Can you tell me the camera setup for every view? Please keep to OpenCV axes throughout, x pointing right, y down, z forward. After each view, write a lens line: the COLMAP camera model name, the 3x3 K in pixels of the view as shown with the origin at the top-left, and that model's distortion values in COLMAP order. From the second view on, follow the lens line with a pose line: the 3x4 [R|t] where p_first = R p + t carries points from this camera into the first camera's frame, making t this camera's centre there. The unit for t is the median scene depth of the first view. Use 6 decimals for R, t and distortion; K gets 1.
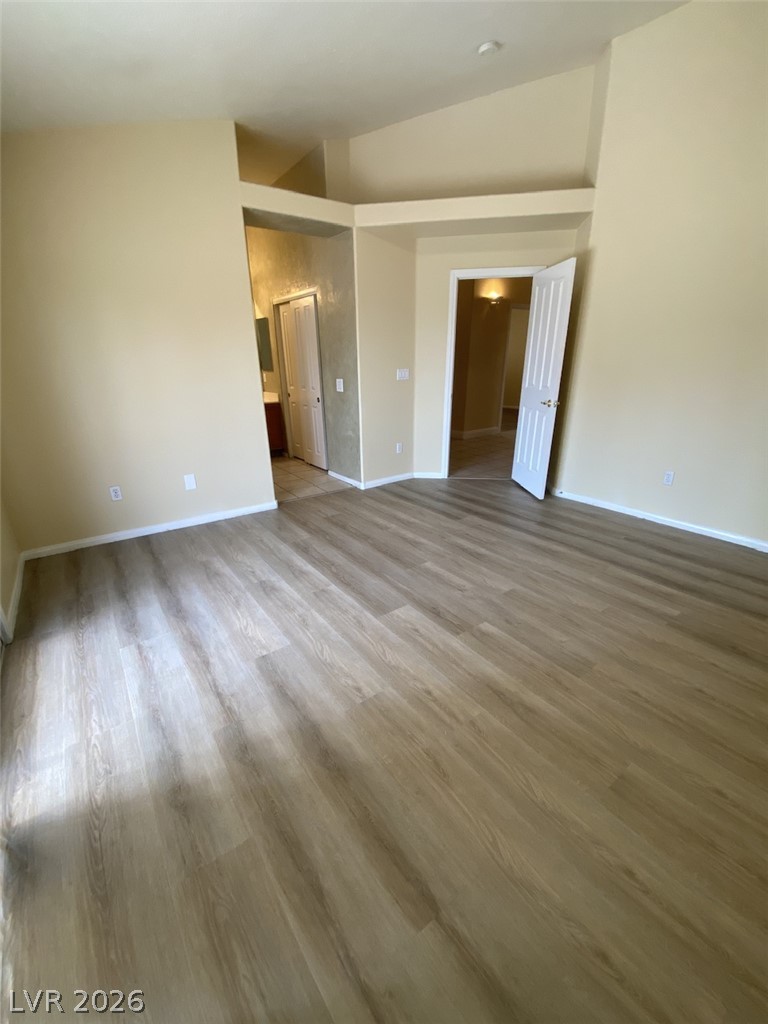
lens RADIAL K [[410.4, 0, 390.9], [0, 410.4, 513.9], [0, 0, 1]] dist [0.019321, -0.023361]
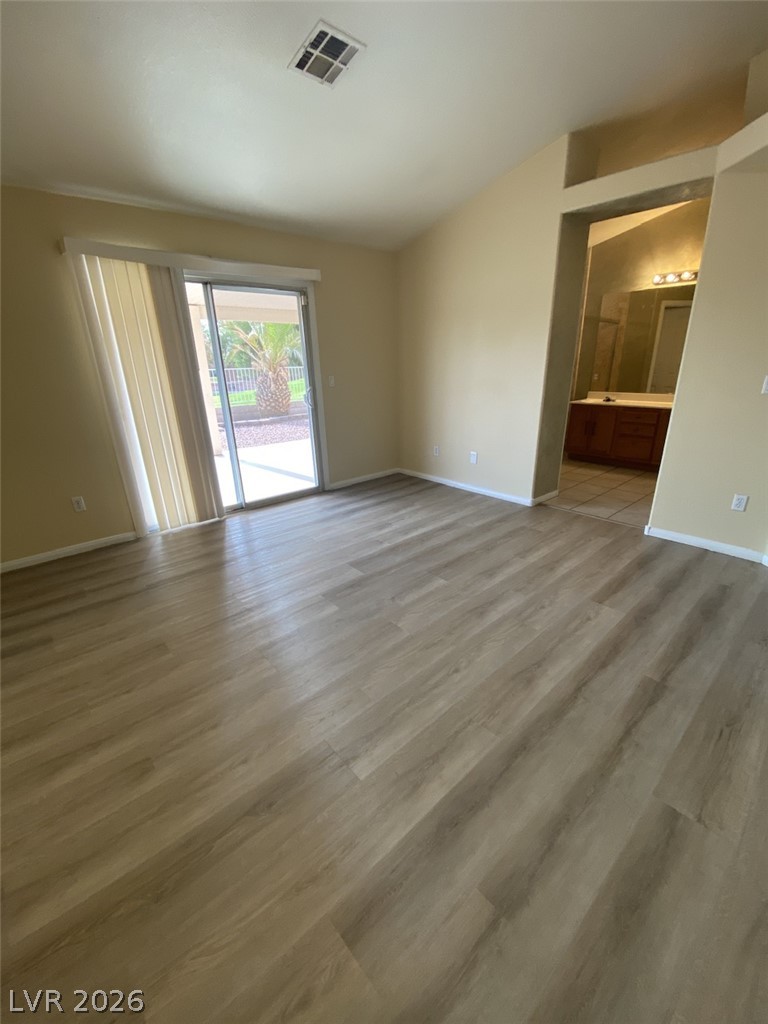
lens RADIAL K [[420.5, 0, 378.2], [0, 420.5, 520.4], [0, 0, 1]] dist [0.001658, -0.015146]
pose [[0.070017, 0.358901, -0.930746, 0.864892], [-0.321081, 0.891491, 0.319610, -0.248584], [0.944460, 0.276466, 0.177655, 0.592651]]
